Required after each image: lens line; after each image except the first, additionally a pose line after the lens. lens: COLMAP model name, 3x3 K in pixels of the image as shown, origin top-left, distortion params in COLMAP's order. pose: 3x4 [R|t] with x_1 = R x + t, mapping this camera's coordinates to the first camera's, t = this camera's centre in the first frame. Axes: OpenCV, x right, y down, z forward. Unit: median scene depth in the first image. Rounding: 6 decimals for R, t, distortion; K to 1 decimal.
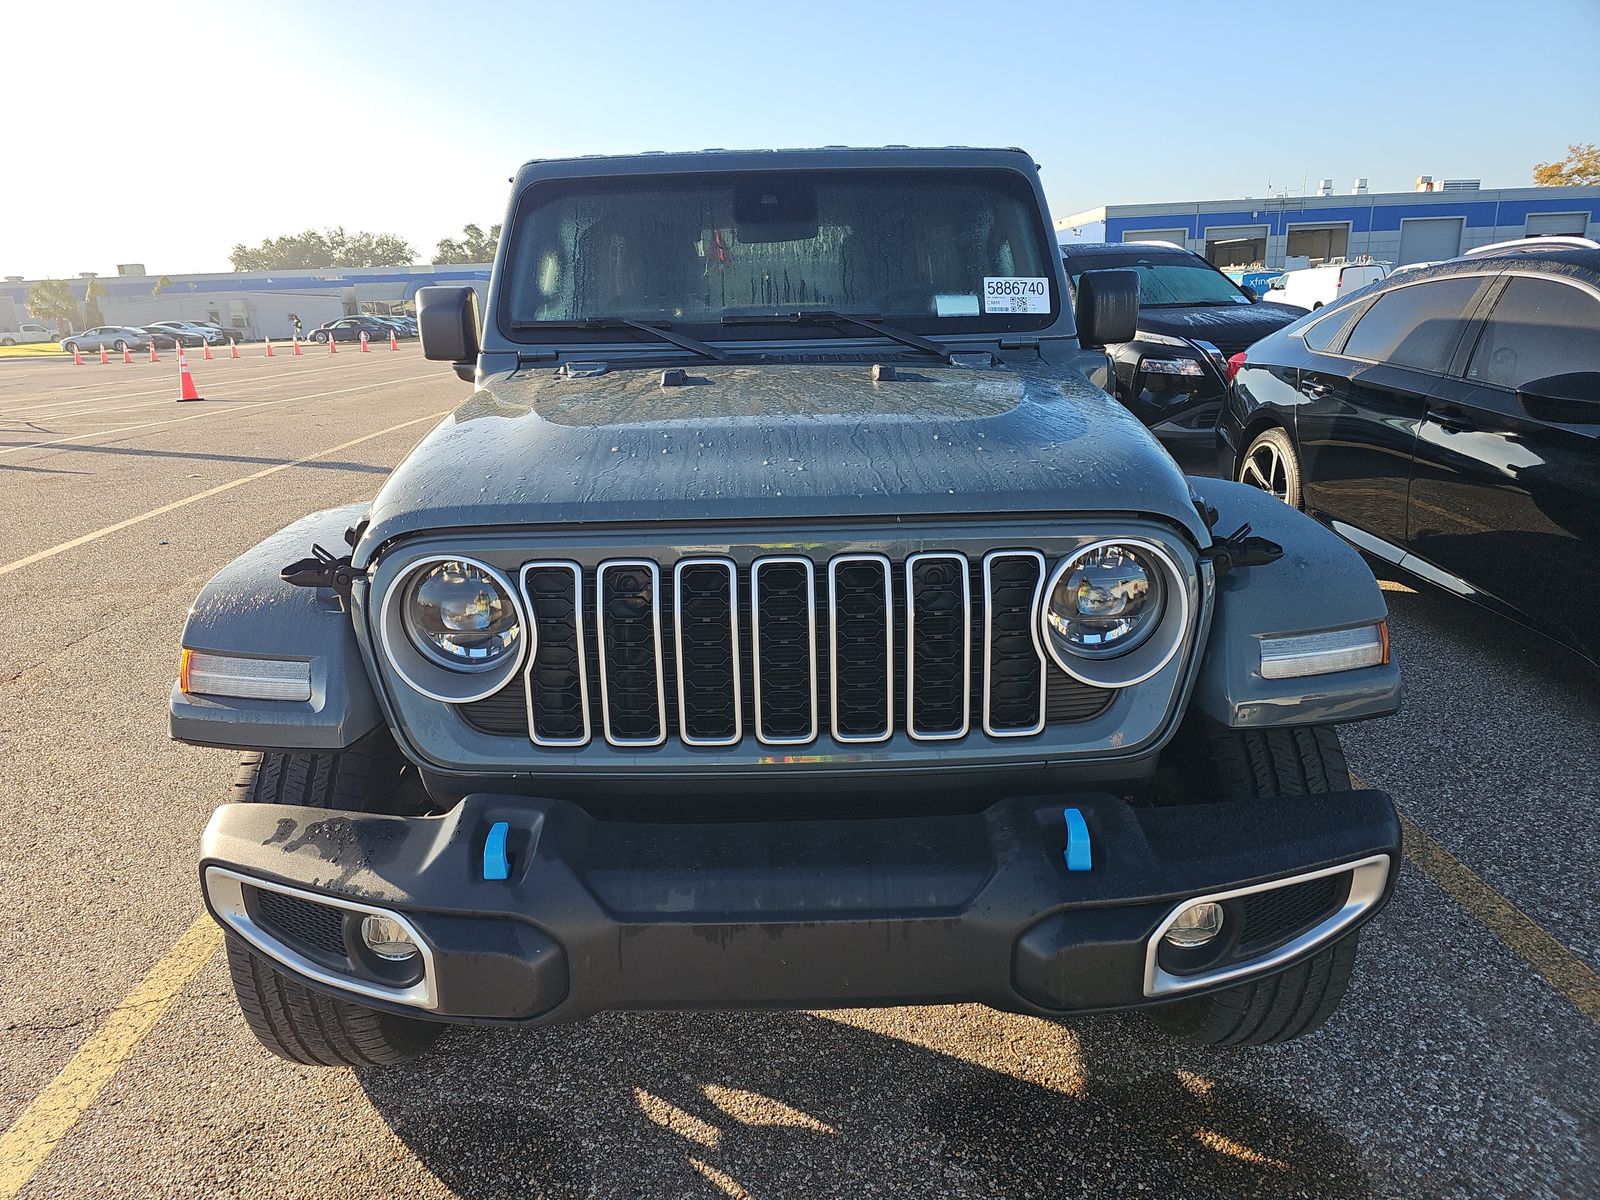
lens RADIAL K [[1080.6, 0, 800.0], [0, 1080.6, 600.0], [0, 0, 1]] dist [-0.002897, -0.000410]
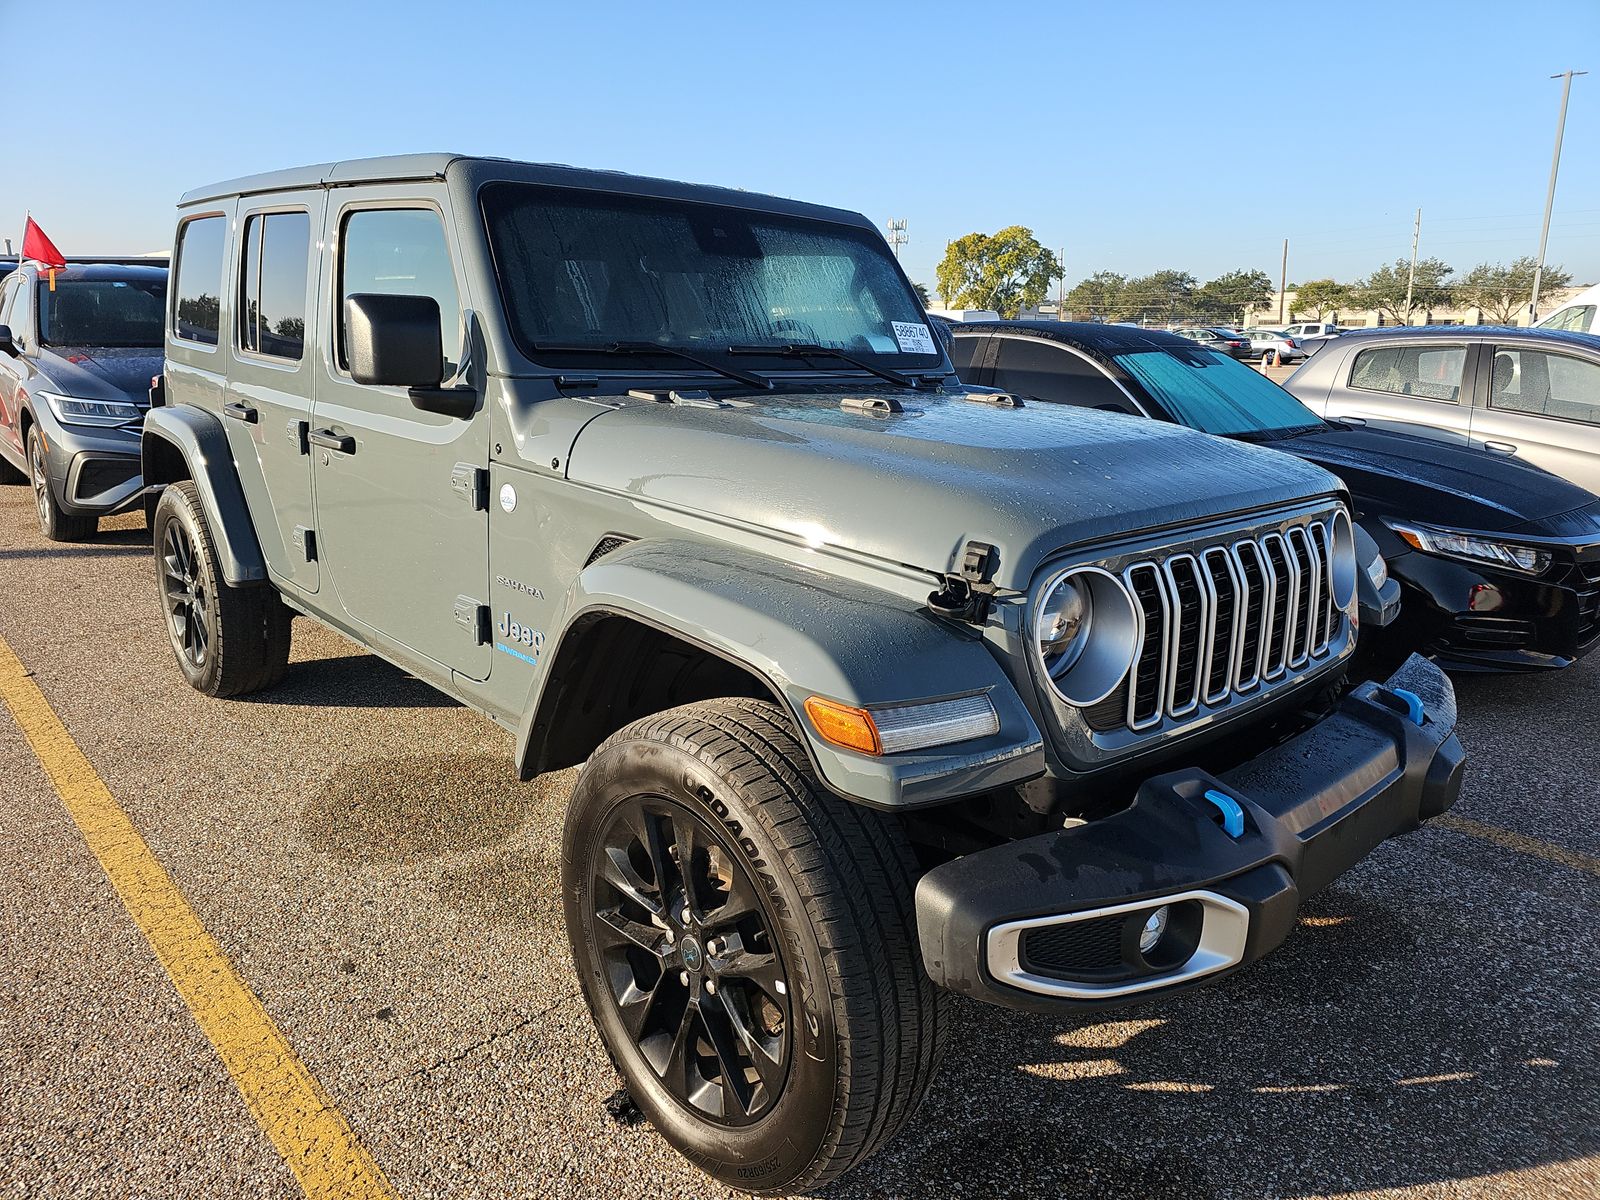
lens RADIAL K [[1079.1, 0, 800.0], [0, 1079.1, 600.0], [0, 0, 1]] dist [0.040551, -0.070967]
pose [[0.726251, -0.120263, 0.676828, -0.997466], [0.146442, 0.989044, 0.018604, -0.053951], [-0.671651, 0.085605, 0.735906, 0.329613]]
